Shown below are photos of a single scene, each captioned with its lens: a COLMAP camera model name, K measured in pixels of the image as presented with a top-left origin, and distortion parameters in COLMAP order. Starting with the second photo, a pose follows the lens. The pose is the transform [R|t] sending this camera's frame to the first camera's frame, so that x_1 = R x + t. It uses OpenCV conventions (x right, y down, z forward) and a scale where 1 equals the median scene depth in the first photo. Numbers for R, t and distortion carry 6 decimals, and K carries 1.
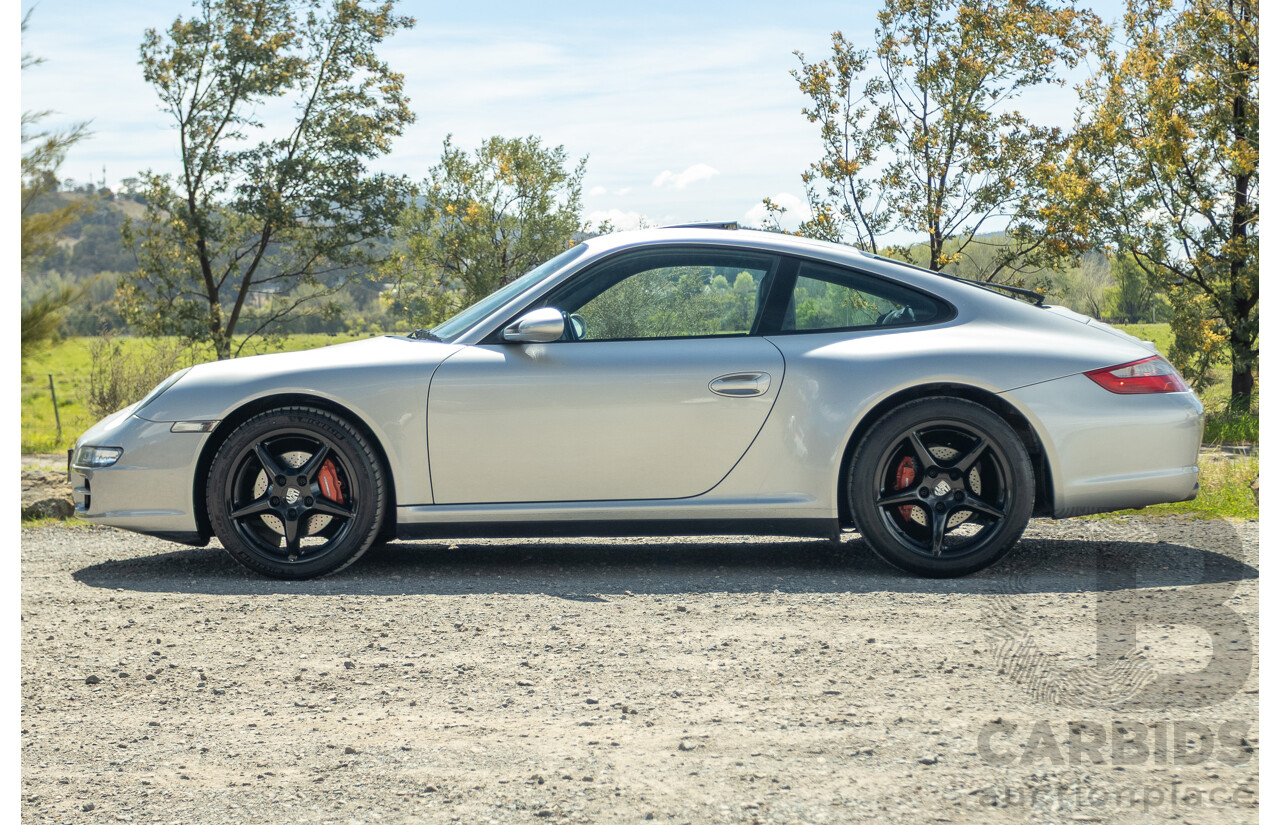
lens RADIAL K [[2619.2, 0, 610.8], [0, 2619.2, 410.9], [0, 0, 1]] dist [0.013578, -0.037356]
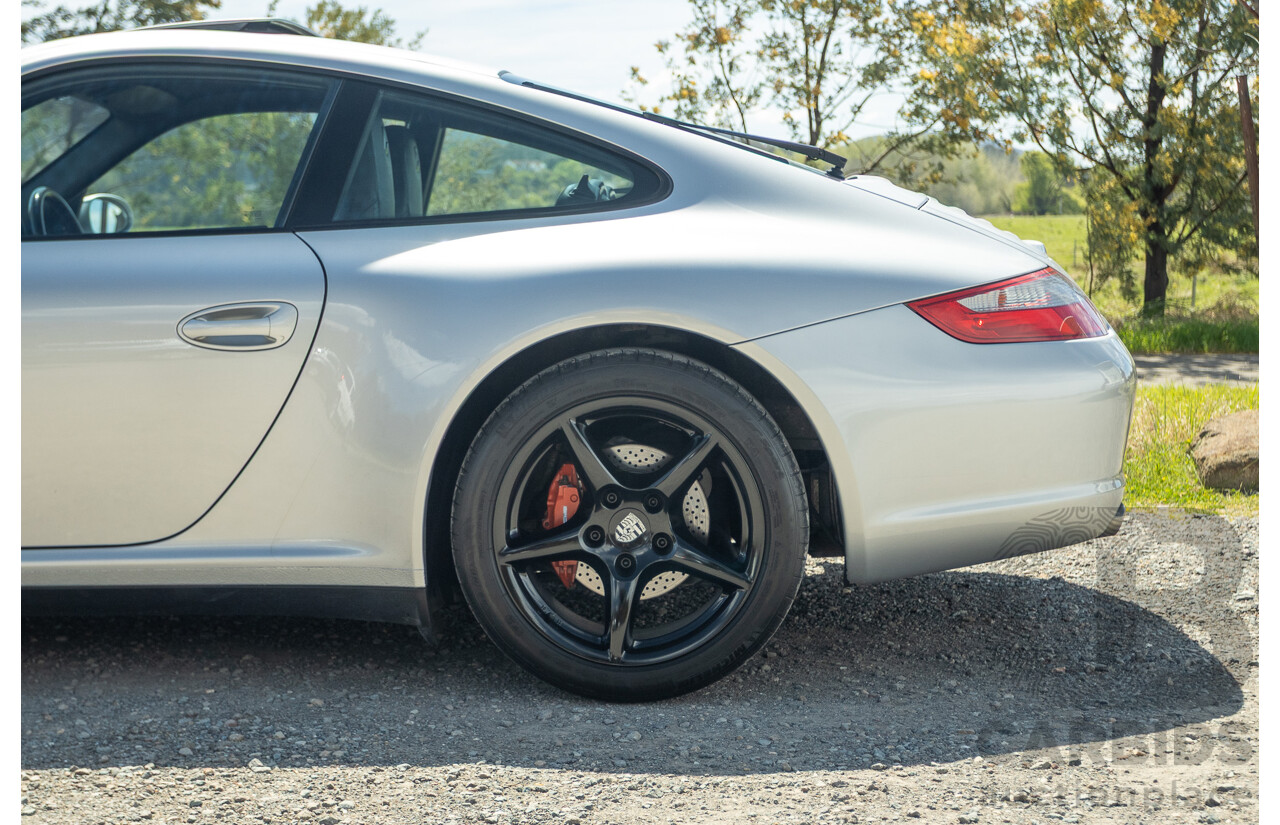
lens RADIAL K [[2291.2, 0, 640.0], [0, 2291.2, 412.5], [0, 0, 1]] dist [-0.018357, -0.048524]
pose [[0.999748, -0.000989, 0.022419, 0.115882], [-0.000181, 0.998640, 0.052129, -0.016307], [-0.022440, -0.052120, 0.998389, 0.539764]]
